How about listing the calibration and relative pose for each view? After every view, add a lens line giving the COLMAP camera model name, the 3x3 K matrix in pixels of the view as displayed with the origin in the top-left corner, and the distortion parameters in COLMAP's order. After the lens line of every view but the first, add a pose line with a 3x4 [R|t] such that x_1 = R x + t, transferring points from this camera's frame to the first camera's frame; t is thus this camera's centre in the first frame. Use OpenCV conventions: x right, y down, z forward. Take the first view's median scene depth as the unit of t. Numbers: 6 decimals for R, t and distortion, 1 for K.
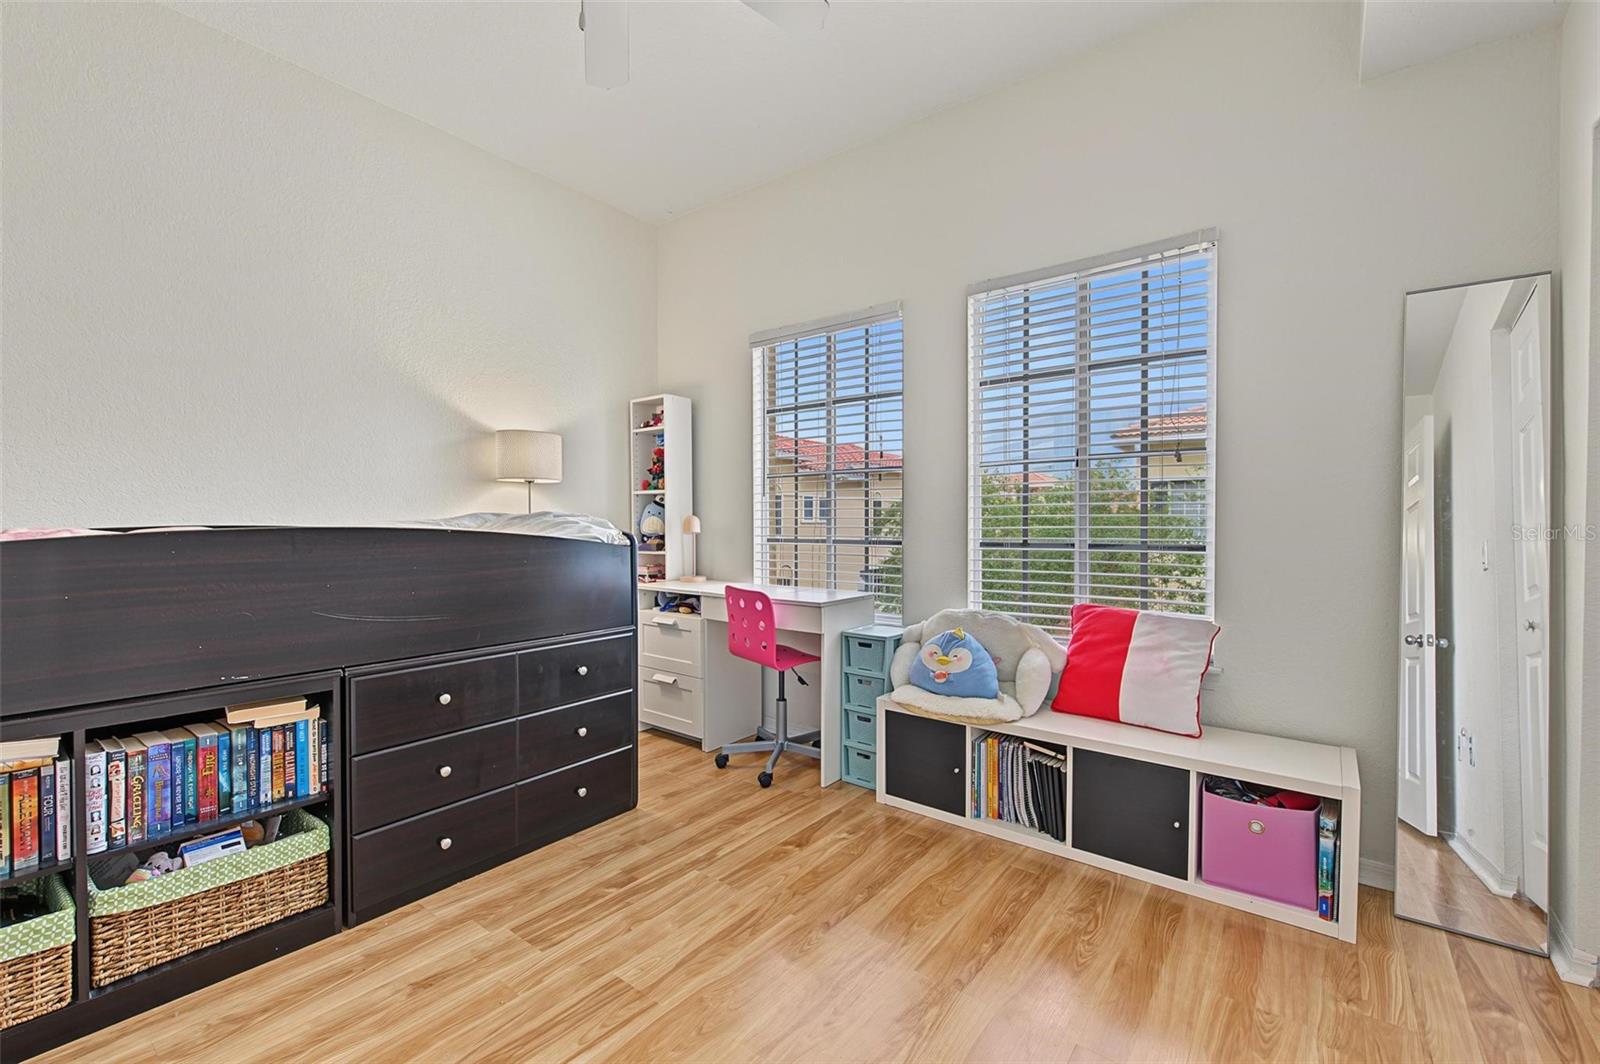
lens RADIAL K [[661.8, 0, 808.6], [0, 661.8, 530.7], [0, 0, 1]] dist [-0.003052, -0.001196]
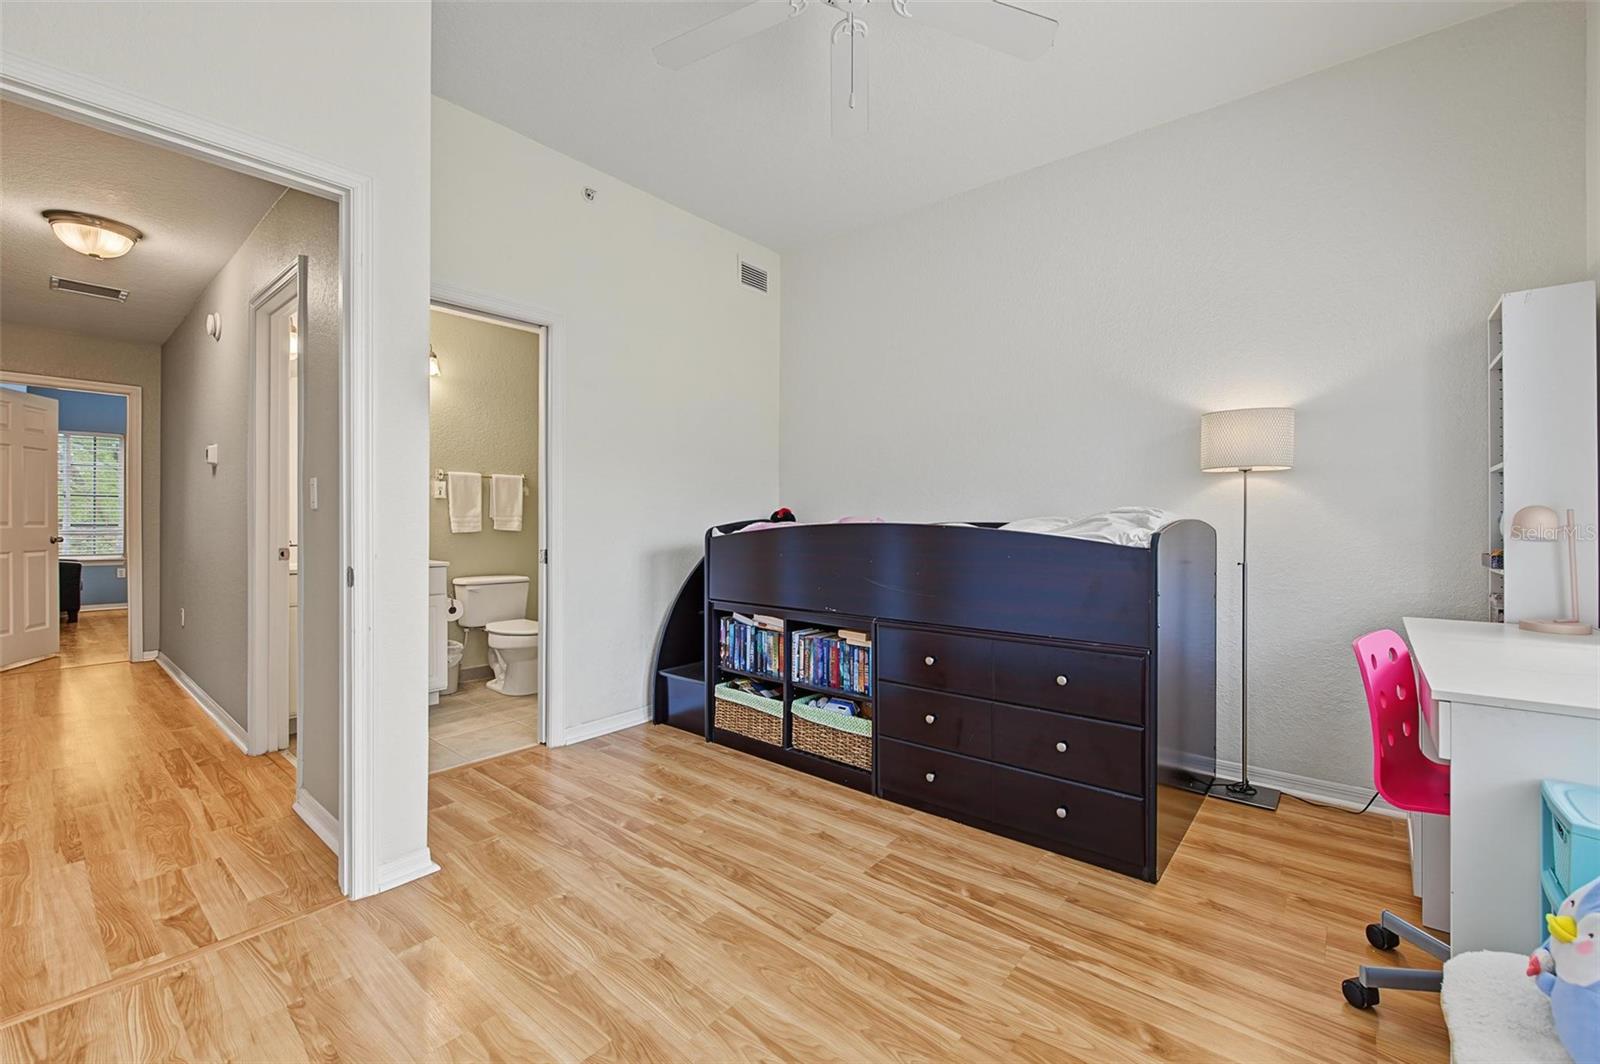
lens RADIAL K [[661.8, 0, 806.1], [0, 661.8, 521.4], [0, 0, 1]] dist [-0.003052, -0.001196]
pose [[-0.036139, 0.003569, -0.999340, 0.786512], [-0.011170, 0.999930, 0.003975, -0.012700], [0.999284, 0.011307, -0.036096, 0.901159]]
